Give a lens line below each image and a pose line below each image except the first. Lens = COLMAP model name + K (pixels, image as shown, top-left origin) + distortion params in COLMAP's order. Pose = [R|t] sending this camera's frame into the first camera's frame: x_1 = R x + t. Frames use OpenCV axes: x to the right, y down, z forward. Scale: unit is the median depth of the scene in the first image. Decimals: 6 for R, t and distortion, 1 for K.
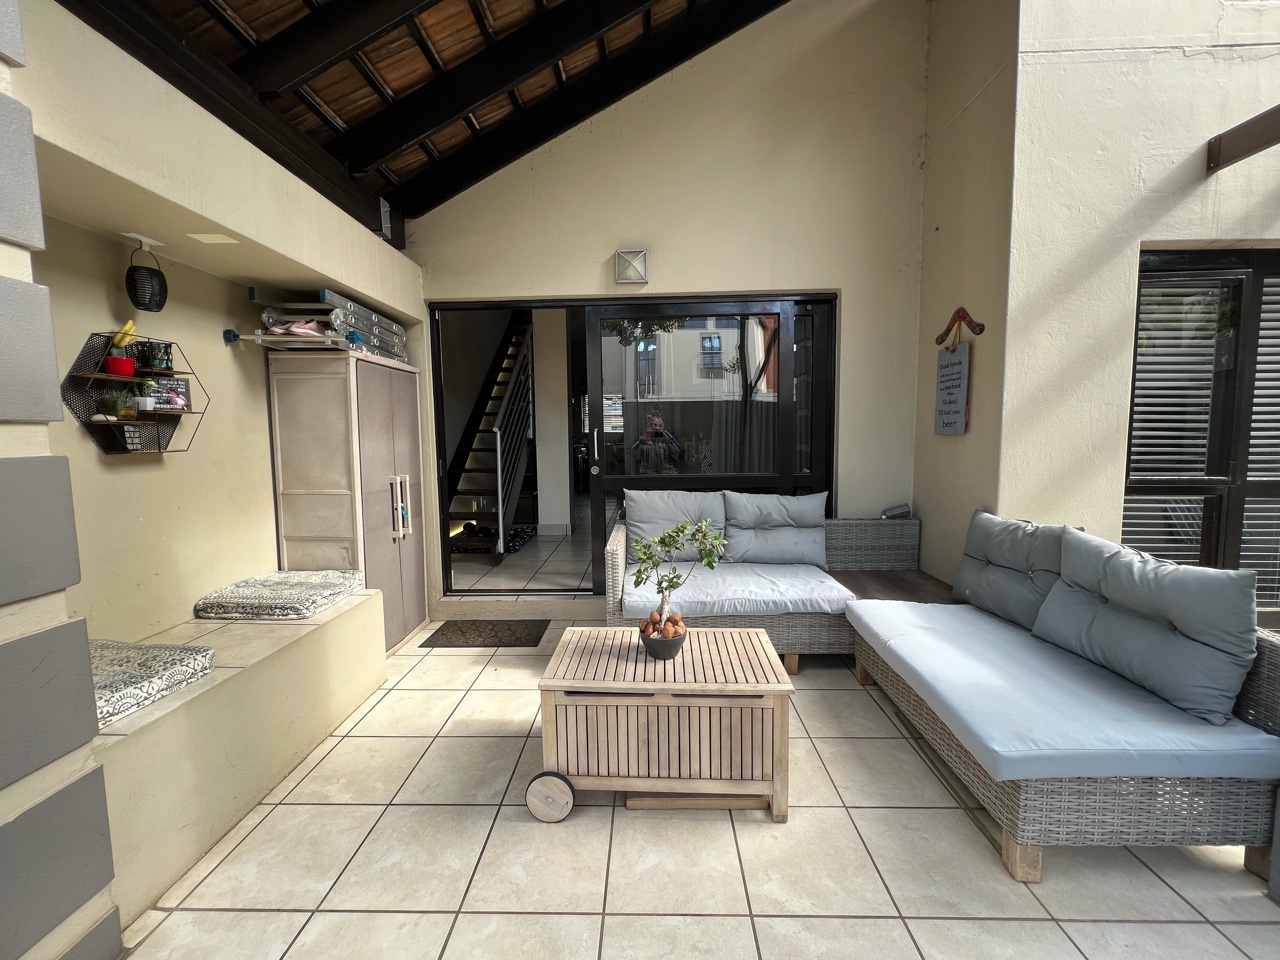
lens RADIAL K [[516.0, 0, 636.0], [0, 516.0, 470.8], [0, 0, 1]] dist [0.008946, 0.000354]
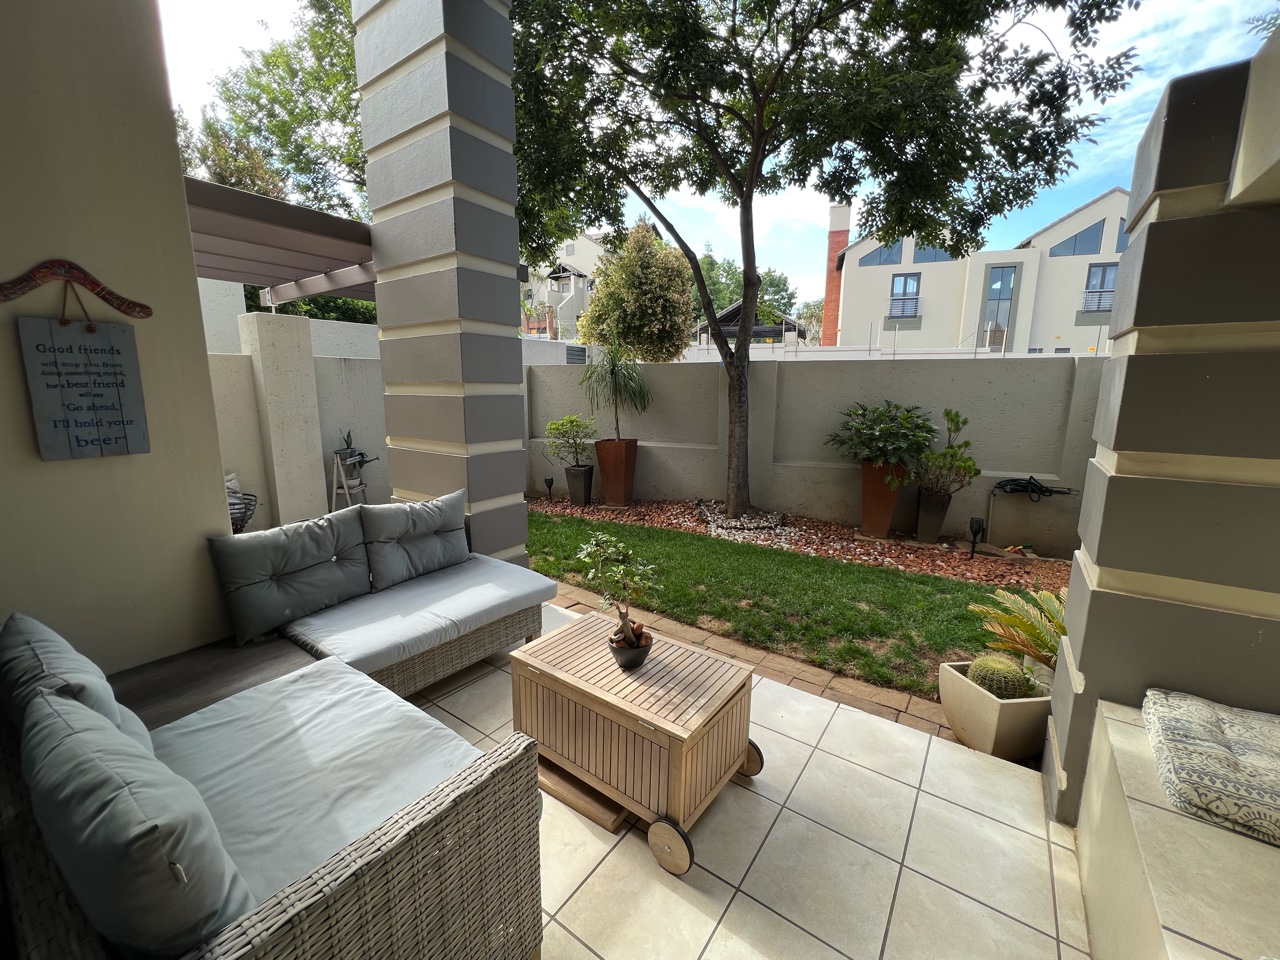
lens RADIAL K [[516.0, 0, 635.6], [0, 516.0, 481.0], [0, 0, 1]] dist [0.008946, 0.000354]
pose [[-0.827765, -0.092433, 0.553409, -0.334420], [0.047700, 0.971172, 0.233557, -0.164025], [-0.559044, 0.219728, -0.799493, 1.165091]]
